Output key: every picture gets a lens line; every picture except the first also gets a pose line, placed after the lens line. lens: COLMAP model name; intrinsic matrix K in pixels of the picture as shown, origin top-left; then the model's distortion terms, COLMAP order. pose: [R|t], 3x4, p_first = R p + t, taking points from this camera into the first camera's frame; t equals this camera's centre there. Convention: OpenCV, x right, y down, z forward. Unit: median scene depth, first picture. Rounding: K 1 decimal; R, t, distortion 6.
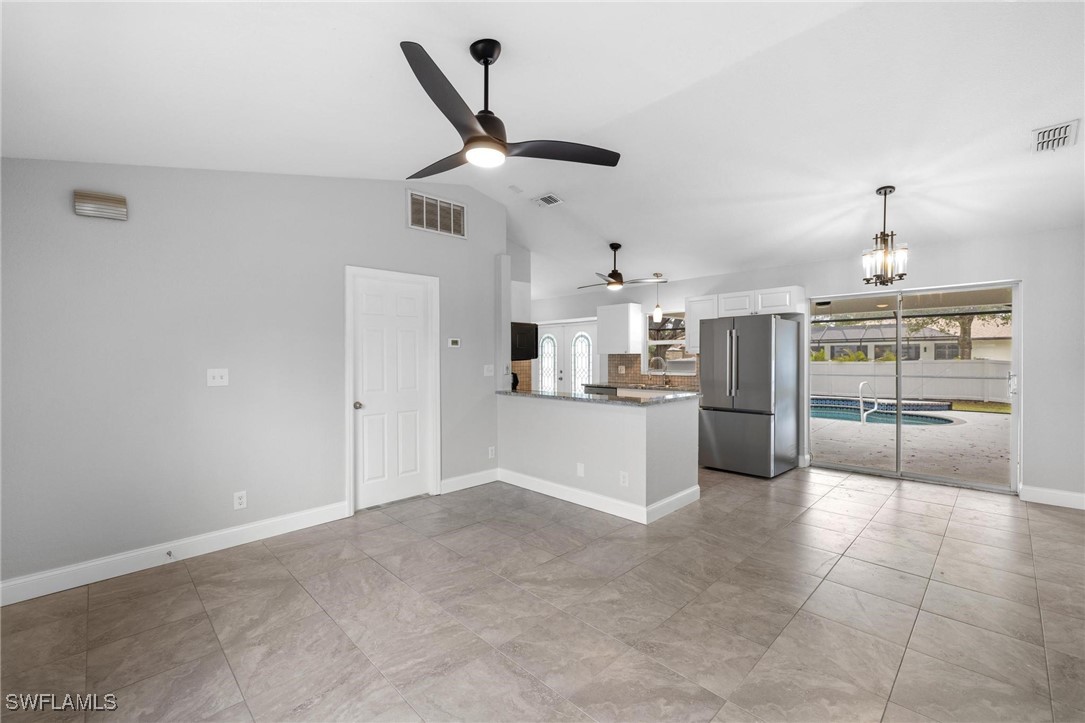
lens RADIAL K [[456.1, 0, 541.2], [0, 456.1, 367.3], [0, 0, 1]] dist [0.001715, -0.000700]
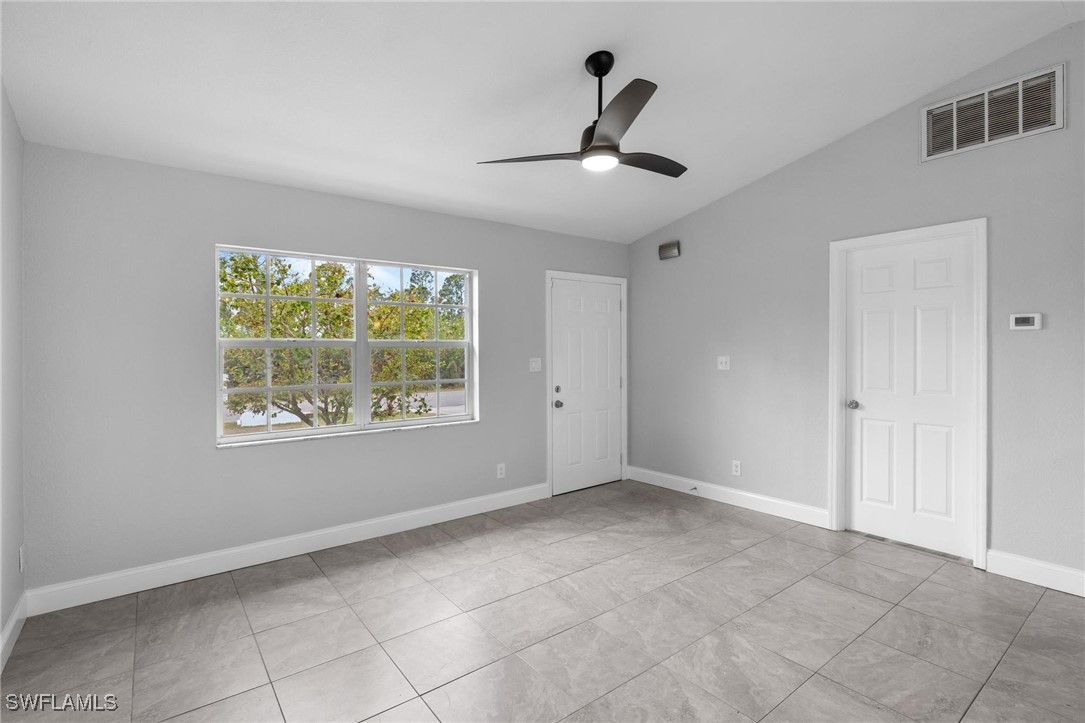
lens RADIAL K [[506.5, 0, 546.8], [0, 506.5, 354.4], [0, 0, 1]] dist [-0.012941, 0.004562]
pose [[-0.114319, 0.017305, -0.993293, 0.565859], [-0.017830, 0.999651, 0.019467, -0.015969], [0.993284, 0.019936, -0.113971, 0.537425]]
